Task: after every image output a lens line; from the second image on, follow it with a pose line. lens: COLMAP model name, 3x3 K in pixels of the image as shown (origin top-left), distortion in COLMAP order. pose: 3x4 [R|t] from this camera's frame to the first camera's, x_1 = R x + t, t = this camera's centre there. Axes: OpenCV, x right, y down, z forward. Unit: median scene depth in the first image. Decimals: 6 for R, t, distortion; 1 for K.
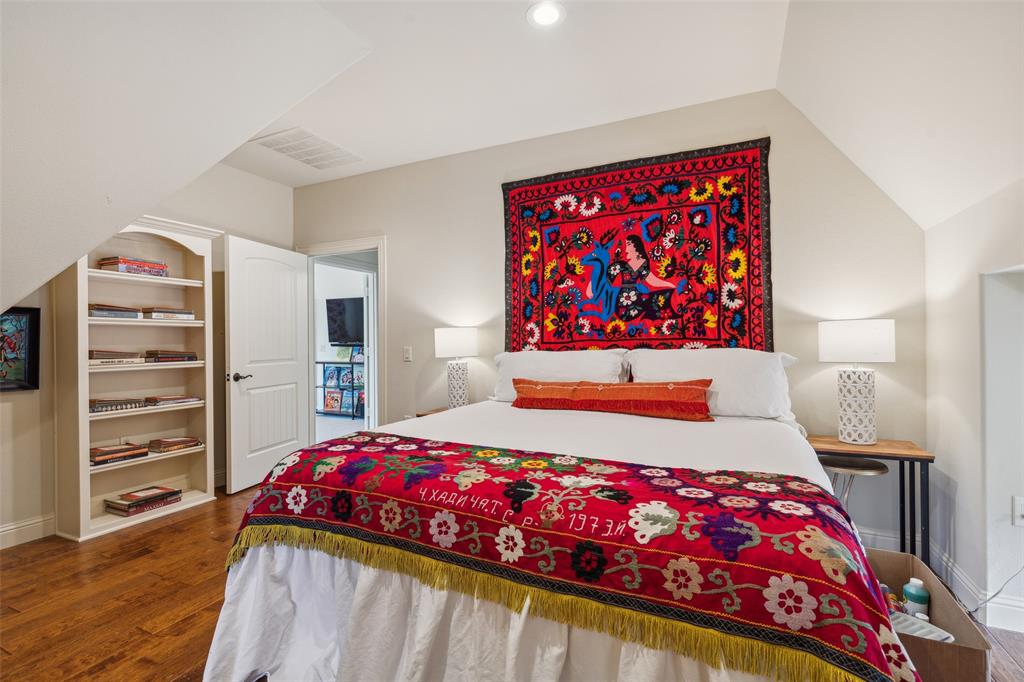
lens RADIAL K [[473.8, 0, 509.7], [0, 473.8, 340.2], [0, 0, 1]] dist [0.010441, -0.002816]
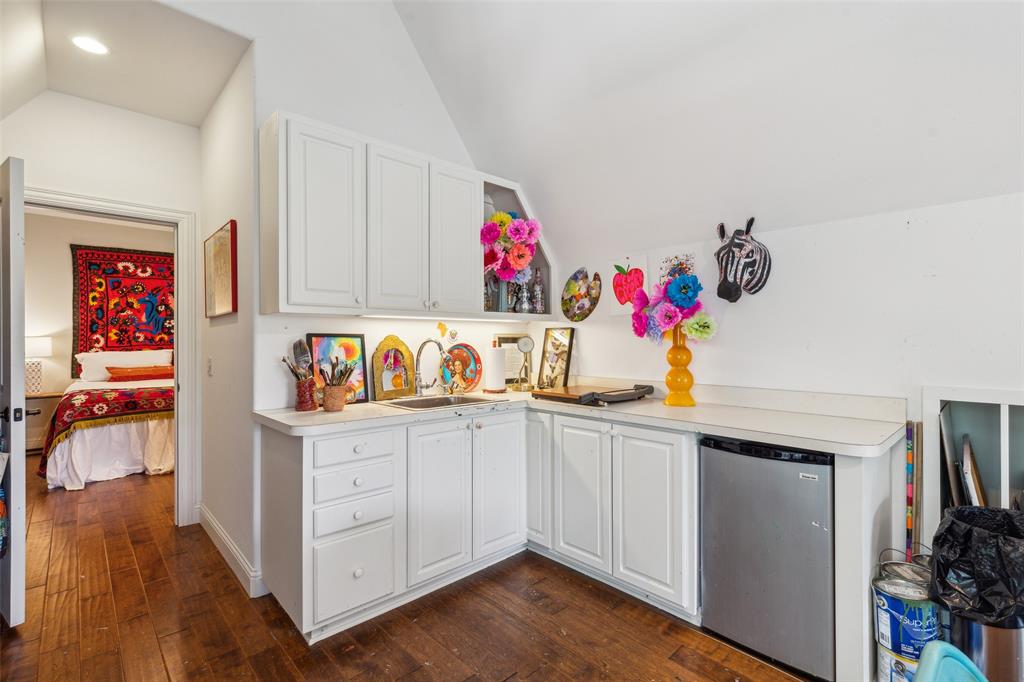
lens RADIAL K [[473.8, 0, 512.1], [0, 473.8, 342.0], [0, 0, 1]] dist [0.010441, -0.002816]
pose [[0.373832, 0.002112, 0.927494, -0.968520], [0.002894, 0.999990, -0.003444, -0.001405], [-0.927492, 0.003972, 0.373822, -0.964080]]
